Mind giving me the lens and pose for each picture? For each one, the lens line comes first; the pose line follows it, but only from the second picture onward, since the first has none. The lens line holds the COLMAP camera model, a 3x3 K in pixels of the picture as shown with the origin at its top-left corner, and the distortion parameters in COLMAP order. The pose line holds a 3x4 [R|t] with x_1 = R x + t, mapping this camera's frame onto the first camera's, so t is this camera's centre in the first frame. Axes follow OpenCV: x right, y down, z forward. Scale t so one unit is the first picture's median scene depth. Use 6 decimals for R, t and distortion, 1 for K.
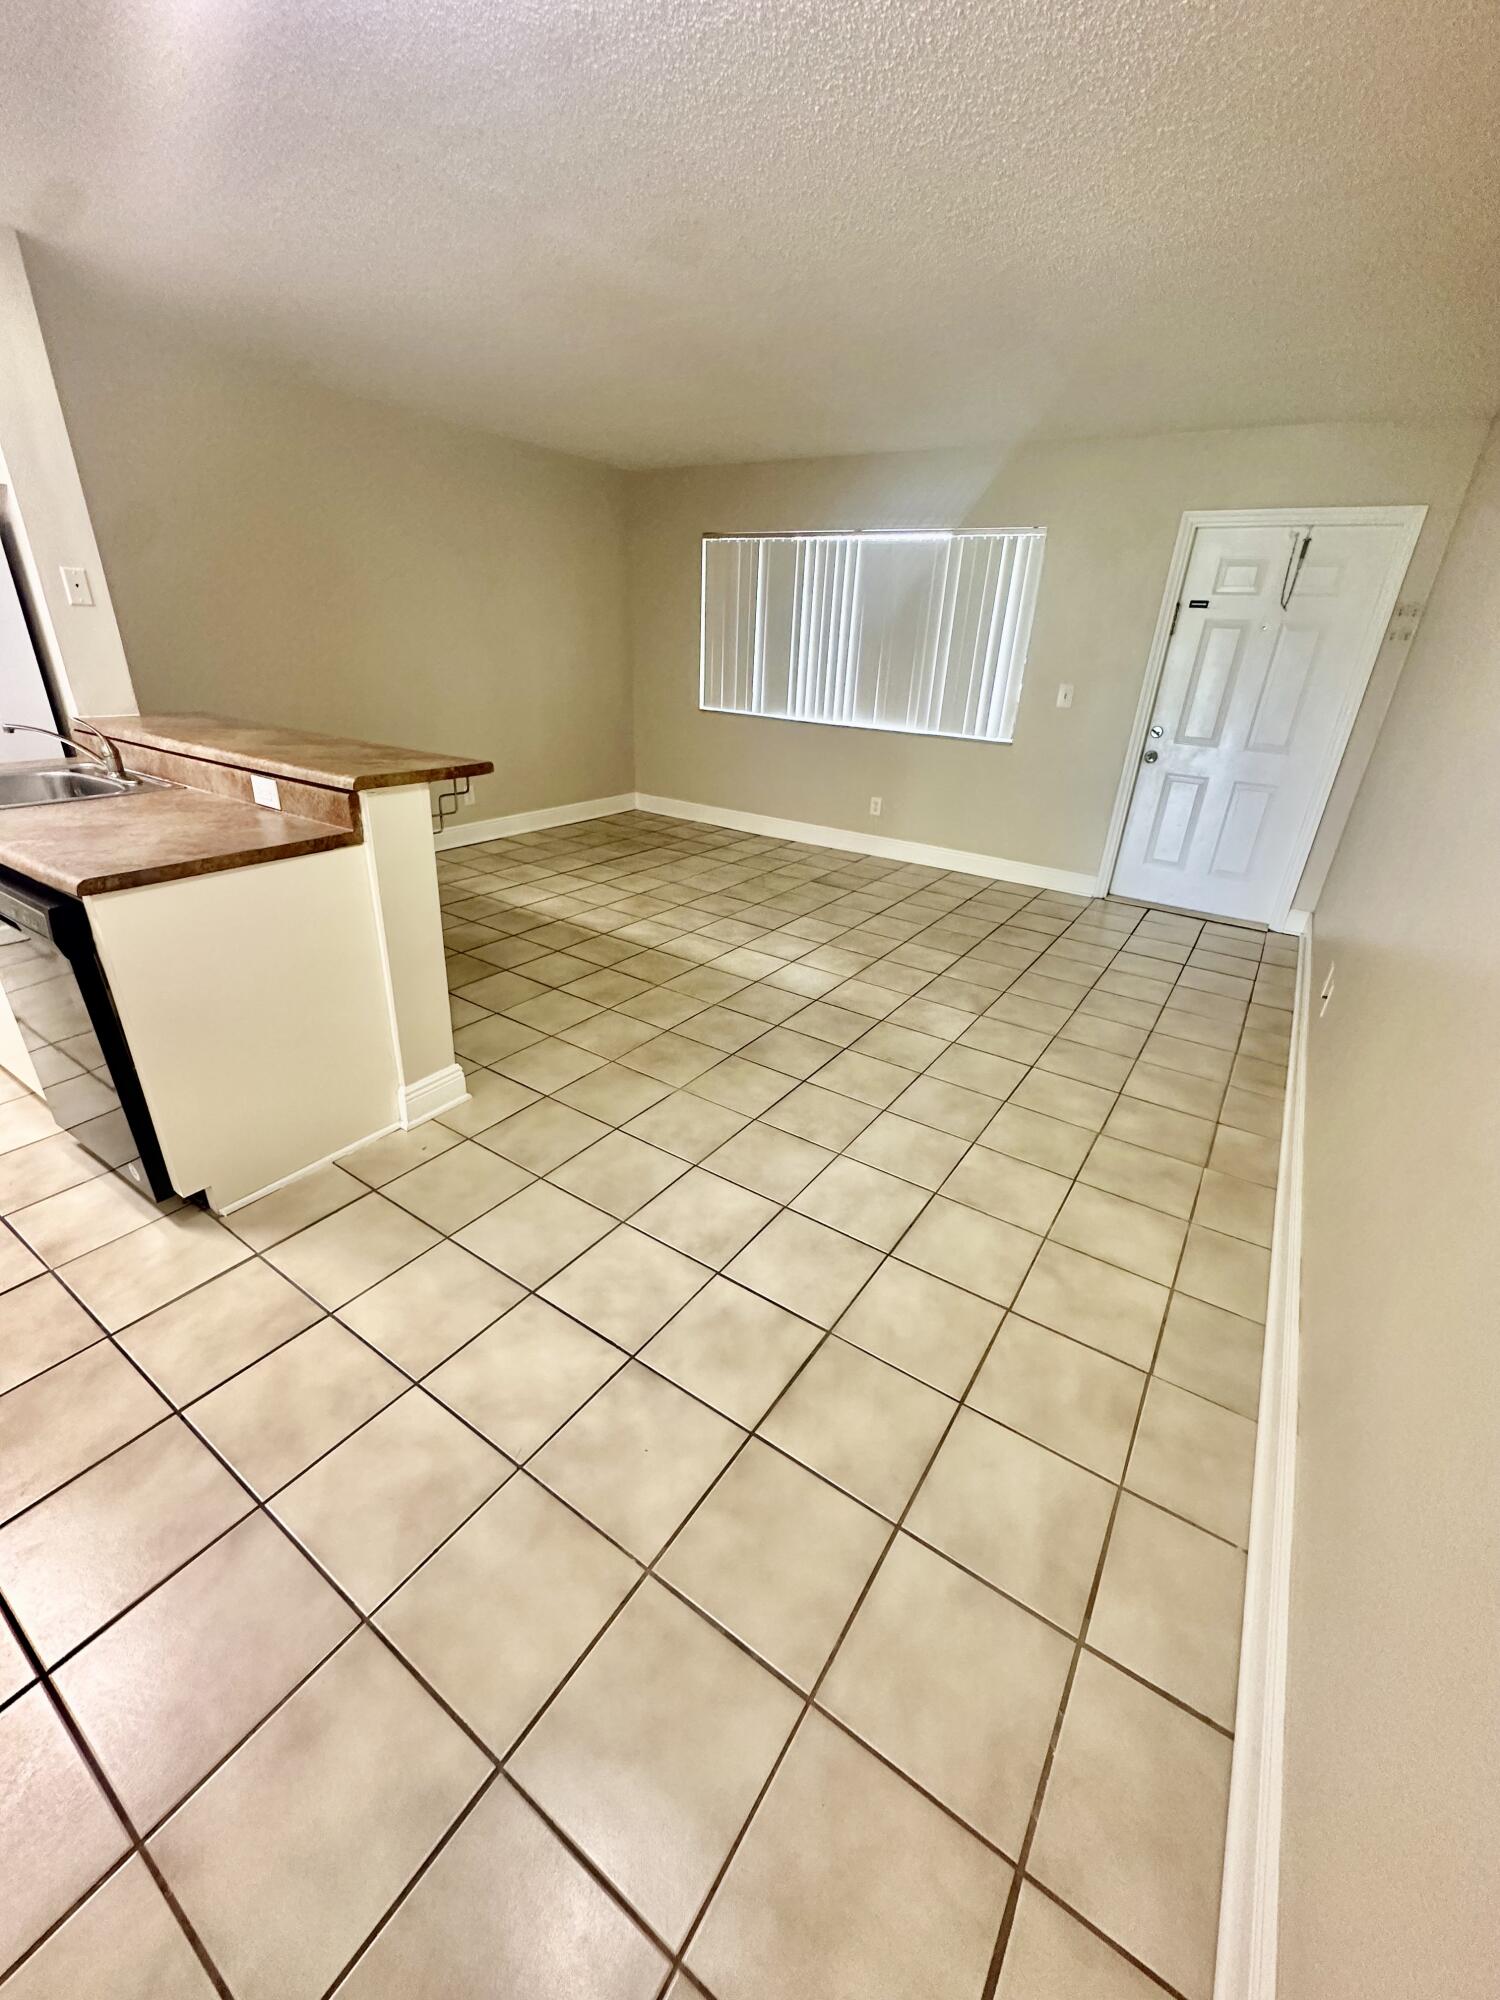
lens RADIAL K [[799.2, 0, 750.0], [0, 799.2, 1000.0], [0, 0, 1]] dist [0.002293, 0.000014]
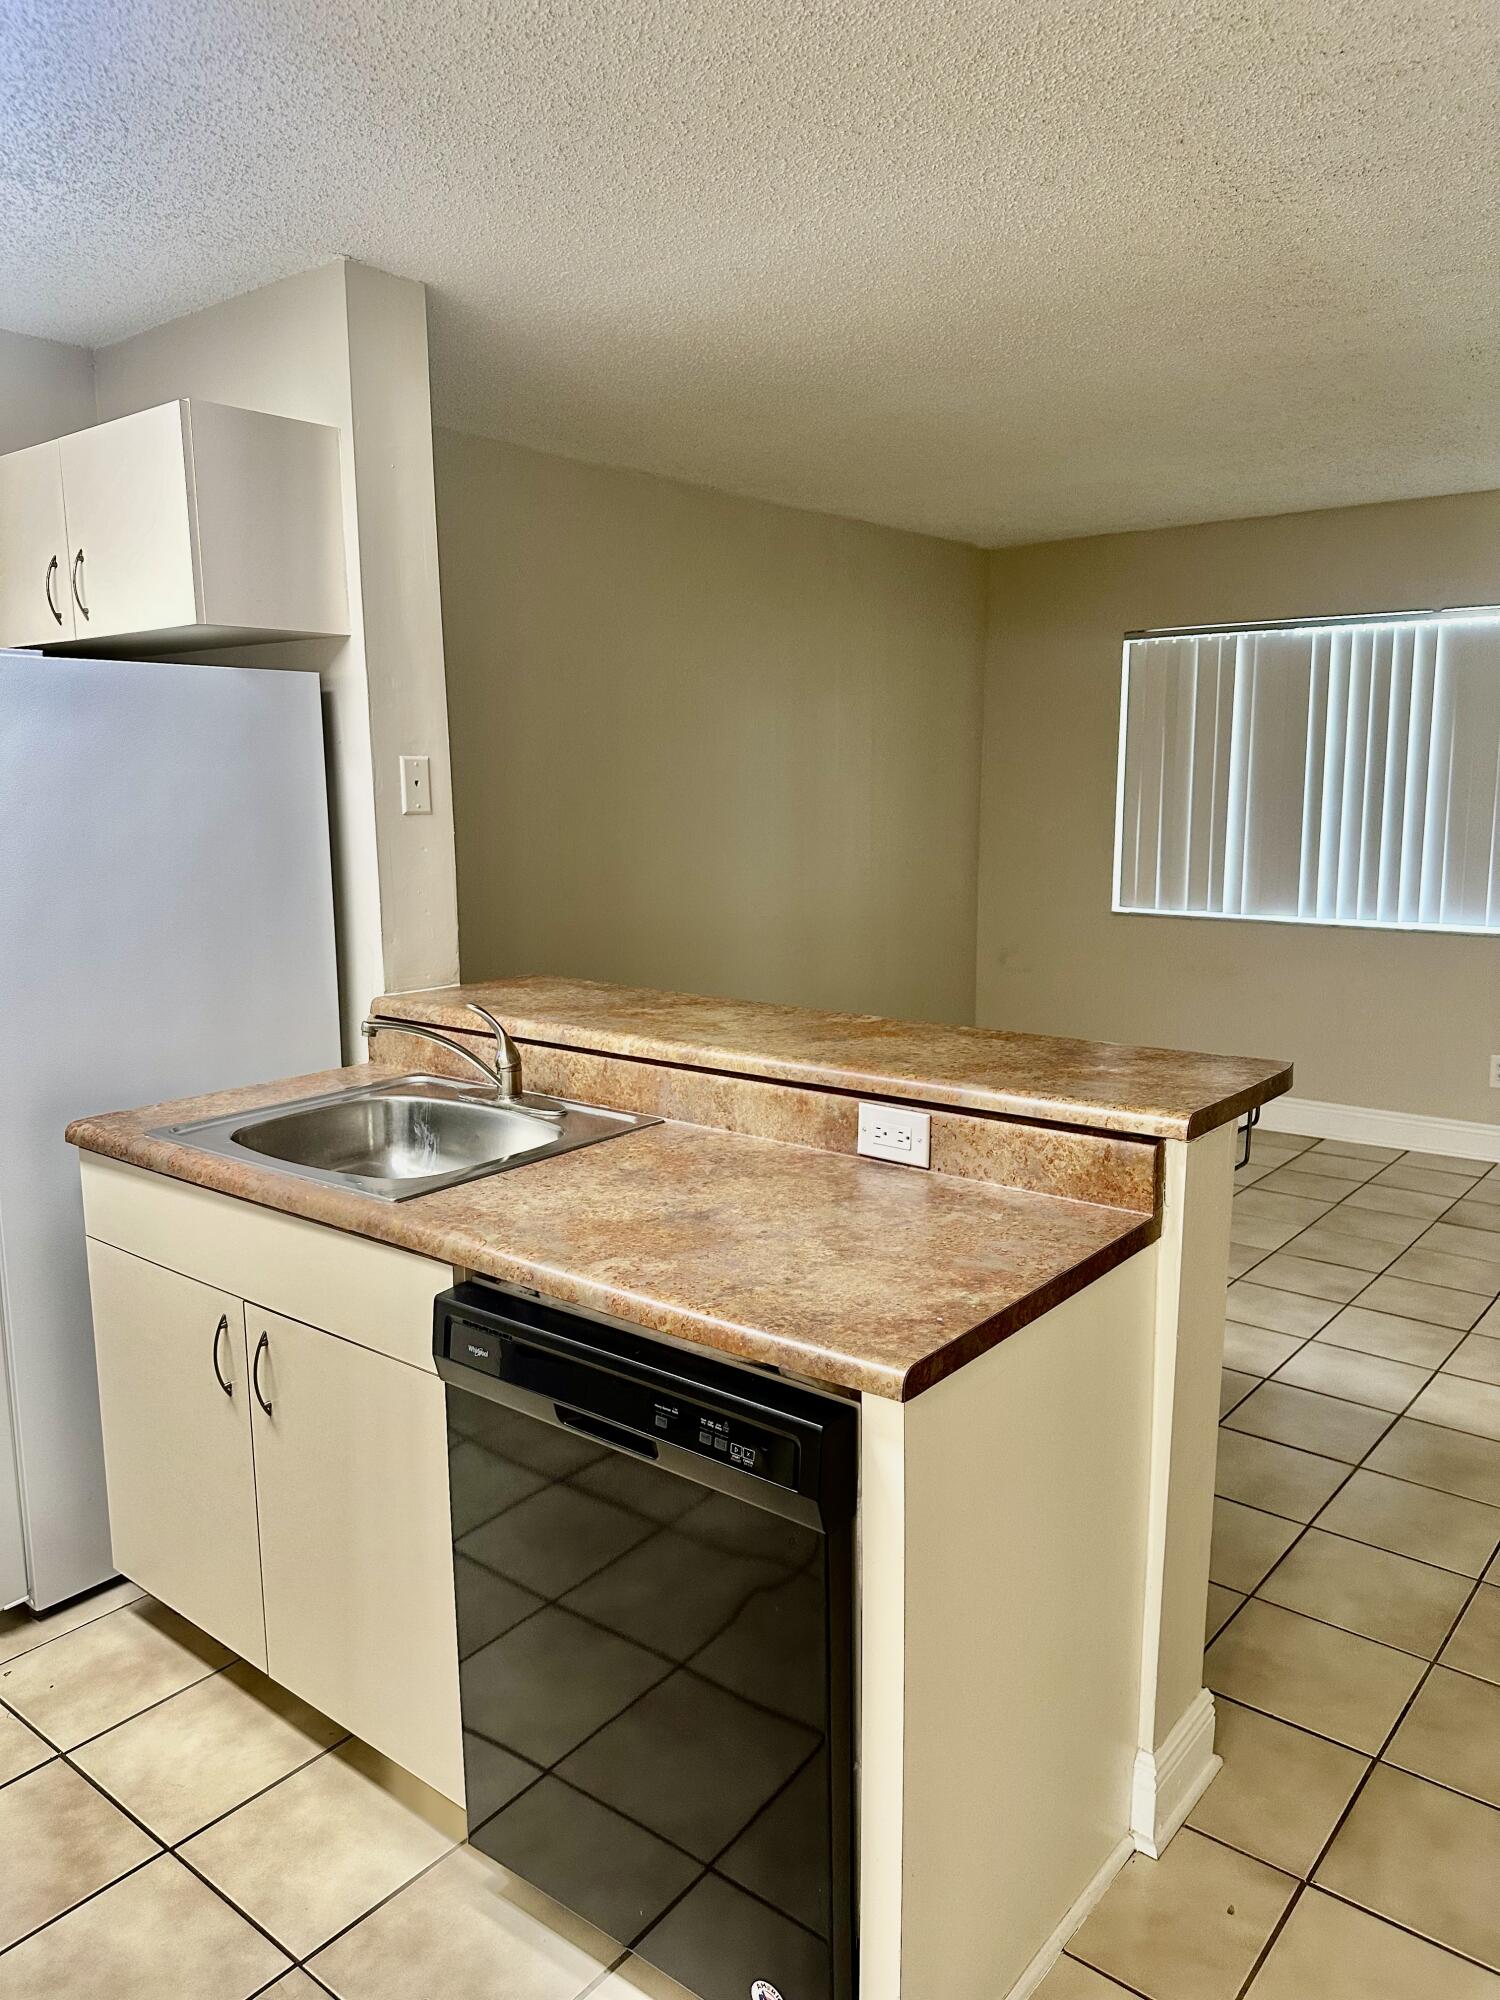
lens RADIAL K [[1420.7, 0, 750.0], [0, 1420.7, 1000.0], [0, 0, 1]] dist [-0.006337, -0.004937]
pose [[0.994571, -0.040418, -0.095894, -0.275311], [0.012872, 0.962197, -0.272051, -0.043383], [0.103265, 0.269339, 0.957493, 0.040932]]
